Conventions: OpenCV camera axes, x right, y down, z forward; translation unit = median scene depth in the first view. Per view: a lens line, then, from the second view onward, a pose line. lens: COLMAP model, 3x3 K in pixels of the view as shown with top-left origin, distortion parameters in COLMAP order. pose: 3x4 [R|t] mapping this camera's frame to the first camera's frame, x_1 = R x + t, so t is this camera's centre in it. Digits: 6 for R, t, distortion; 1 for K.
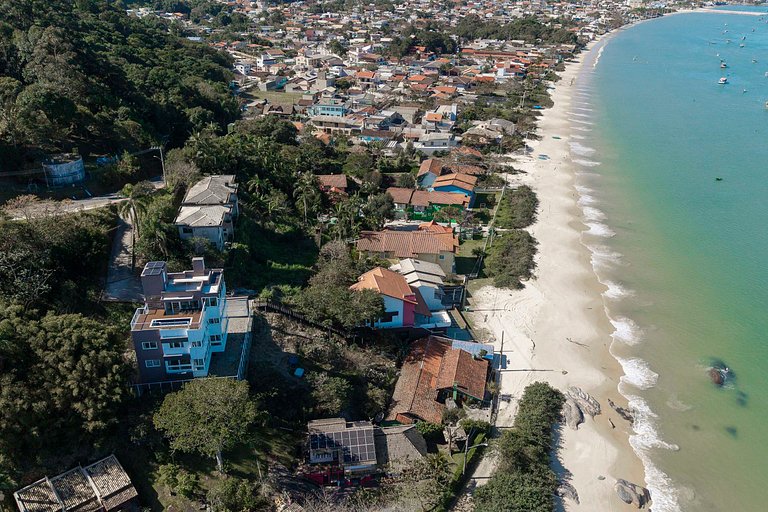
lens RADIAL K [[593.3, 0, 384.0], [0, 593.3, 256.0], [0, 0, 1]] dist [0.003753, -0.007906]
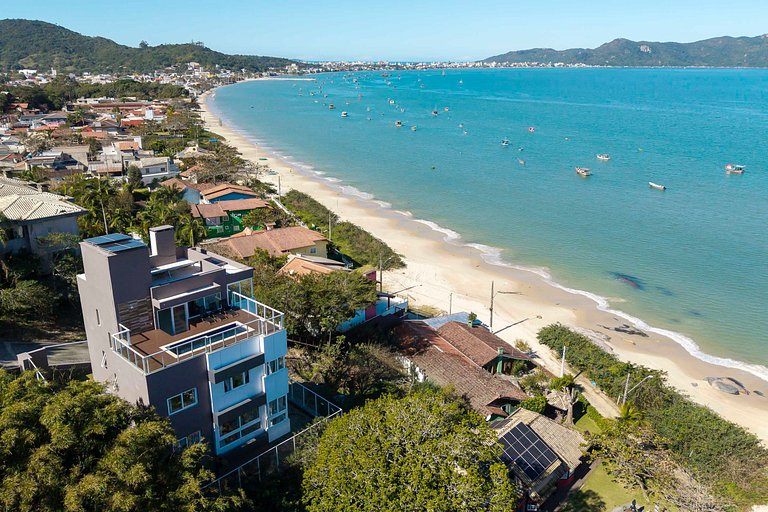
lens RADIAL K [[593.3, 0, 384.0], [0, 593.3, 256.0], [0, 0, 1]] dist [0.003753, -0.007906]
pose [[0.787923, -0.200451, 0.582234, -0.184256], [0.264345, 0.964083, -0.025819, 0.035596], [-0.556147, 0.174254, 0.812611, 0.198340]]
